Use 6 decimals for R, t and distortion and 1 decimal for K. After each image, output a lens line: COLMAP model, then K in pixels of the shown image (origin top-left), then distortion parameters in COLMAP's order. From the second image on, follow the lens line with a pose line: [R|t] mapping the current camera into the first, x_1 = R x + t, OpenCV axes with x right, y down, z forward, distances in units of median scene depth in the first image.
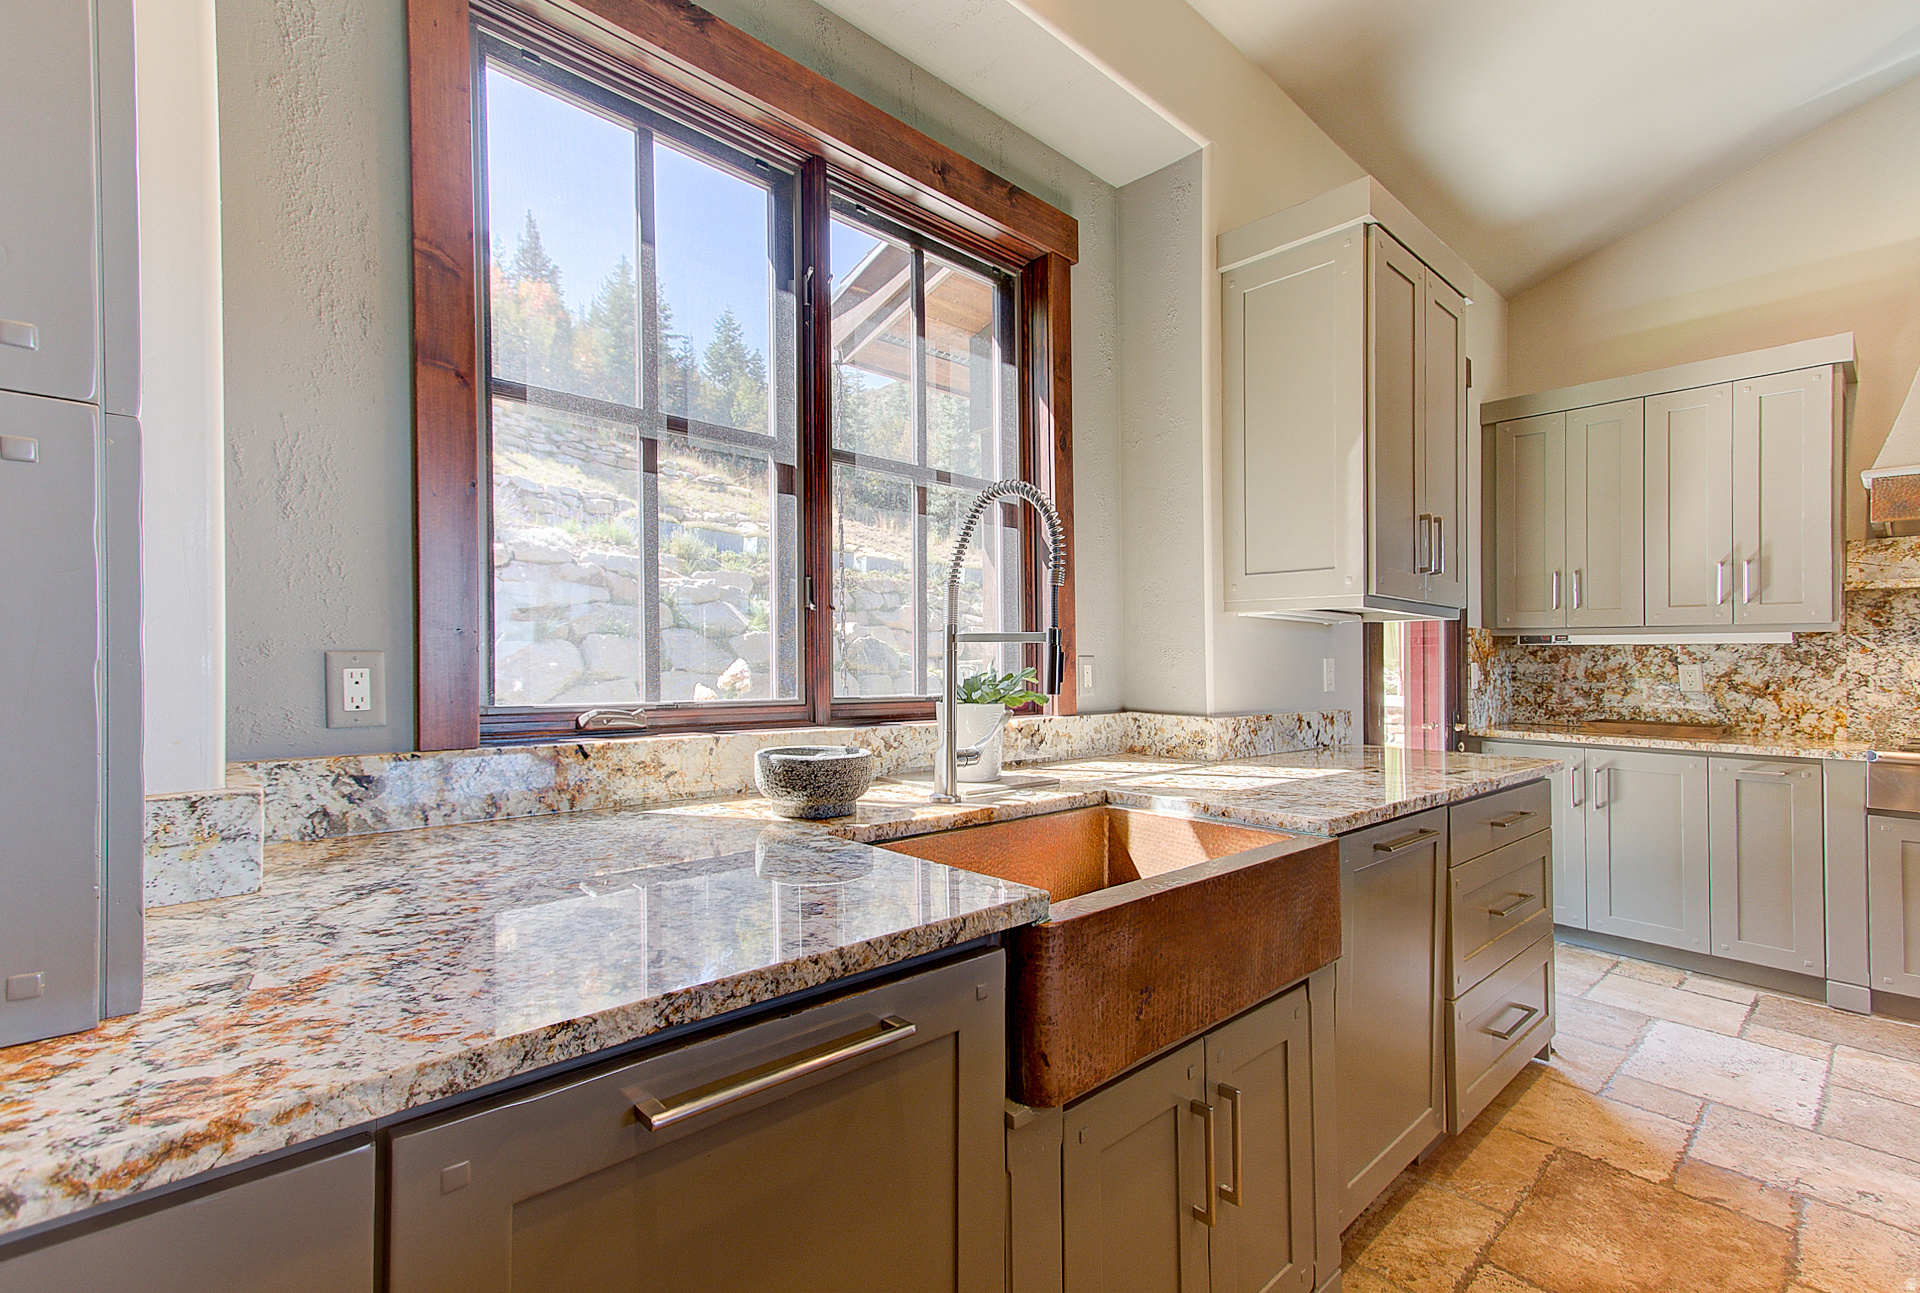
lens RADIAL K [[870.4, 0, 960.0], [0, 870.4, 646.5], [0, 0, 1]] dist [0.000936, 0.000301]
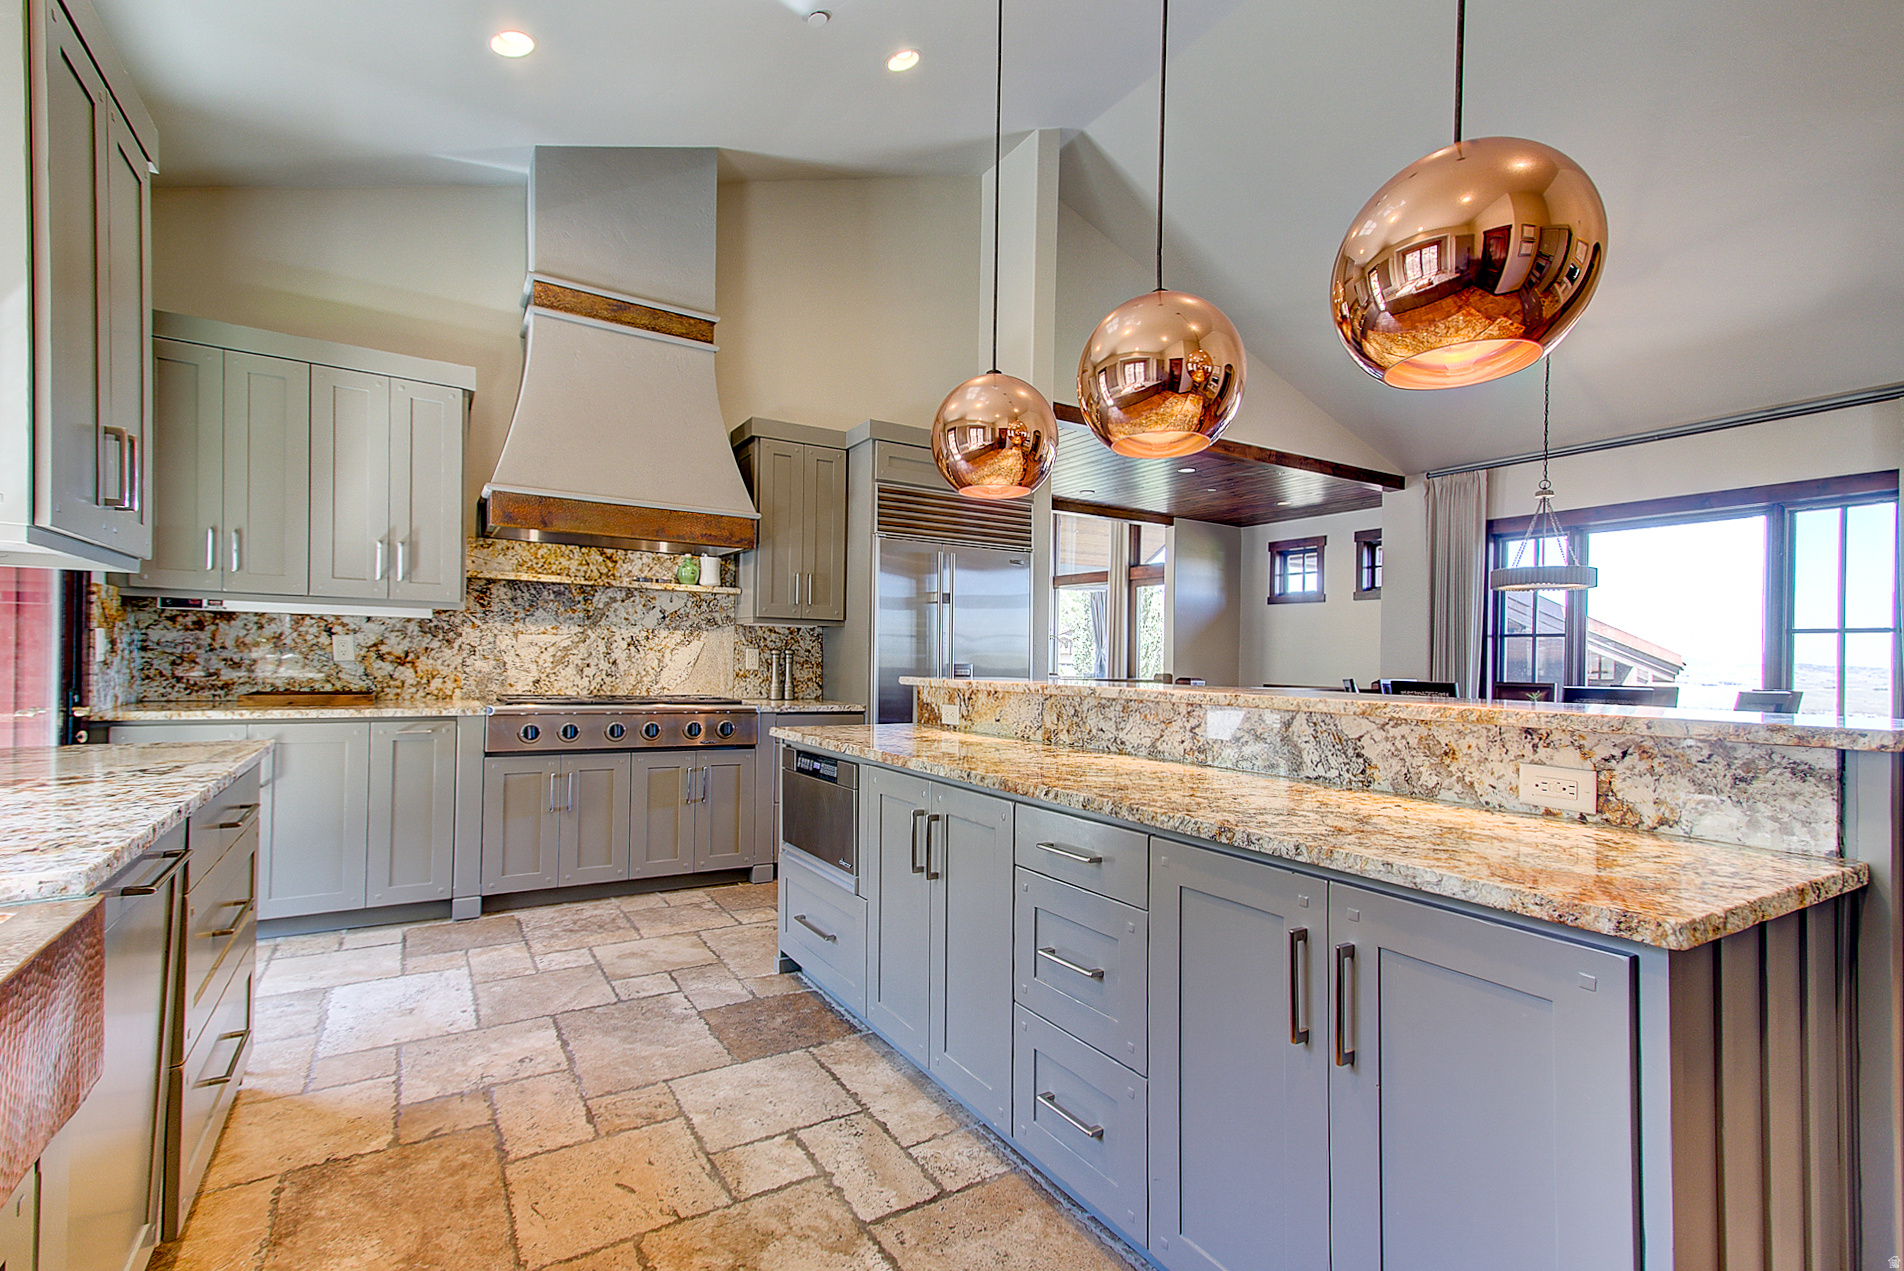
lens RADIAL K [[846.9, 0, 950.4], [0, 846.9, 641.0], [0, 0, 1]] dist [0.020959, -0.000348]
pose [[0.185786, 0.010517, 0.982534, -0.034119], [-0.039483, 0.999215, -0.003230, 0.002534], [-0.981797, -0.038193, 0.186055, 0.101529]]
